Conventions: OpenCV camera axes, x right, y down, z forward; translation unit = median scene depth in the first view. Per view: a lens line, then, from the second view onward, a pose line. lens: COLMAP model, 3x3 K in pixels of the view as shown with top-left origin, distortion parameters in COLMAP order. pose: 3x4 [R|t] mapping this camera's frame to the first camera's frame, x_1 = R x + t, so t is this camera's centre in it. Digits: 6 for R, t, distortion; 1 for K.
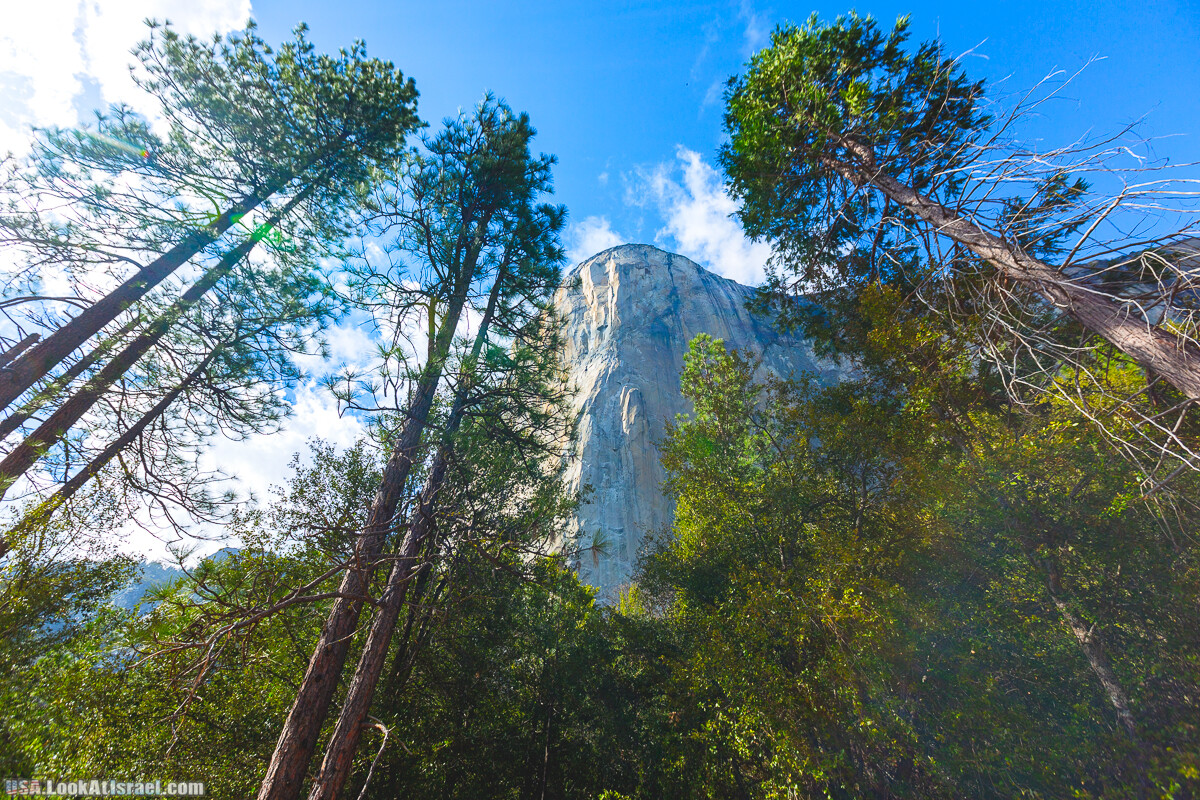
lens RADIAL K [[522.5, 0, 595.5], [0, 522.5, 394.3], [0, 0, 1]] dist [0.001459, -0.000102]
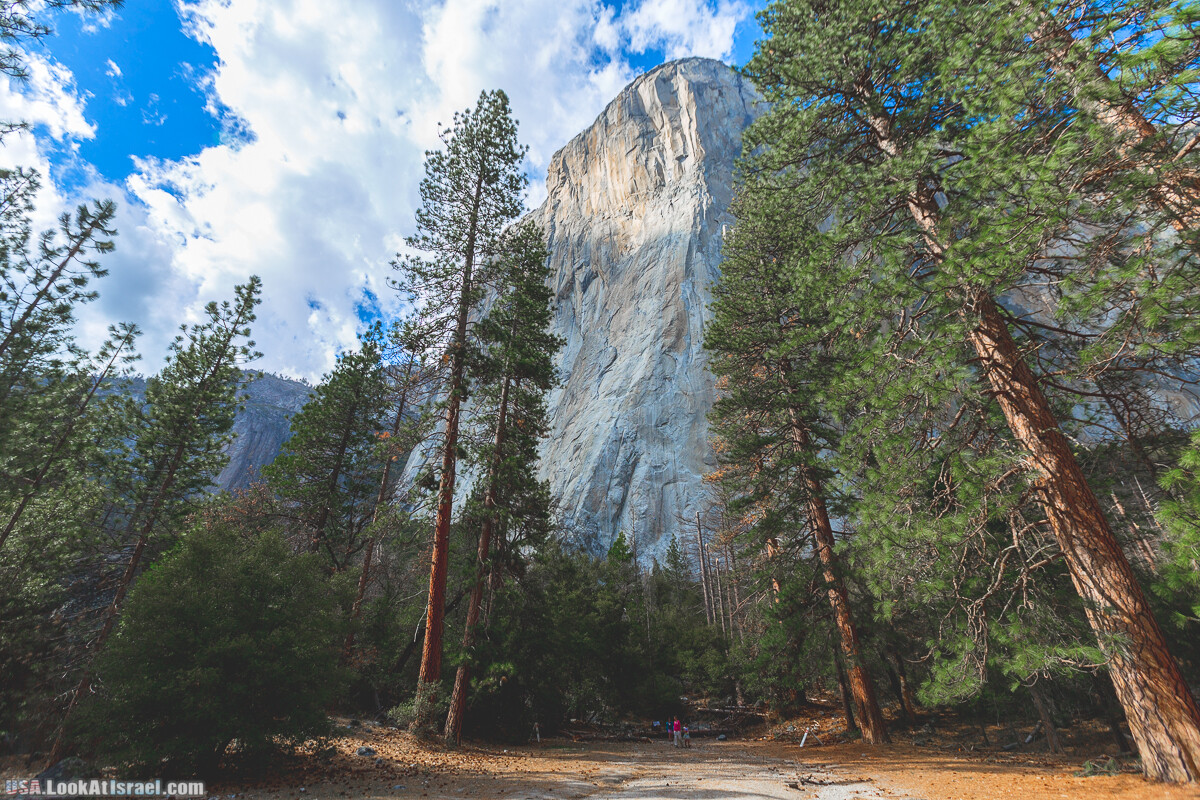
lens RADIAL K [[522.5, 0, 595.5], [0, 522.5, 394.3], [0, 0, 1]] dist [0.001459, -0.000102]
pose [[0.996322, 0.044987, 0.072935, -0.180197], [-0.064603, 0.953506, 0.294369, 0.010687], [-0.056301, -0.297998, 0.952905, -0.007964]]
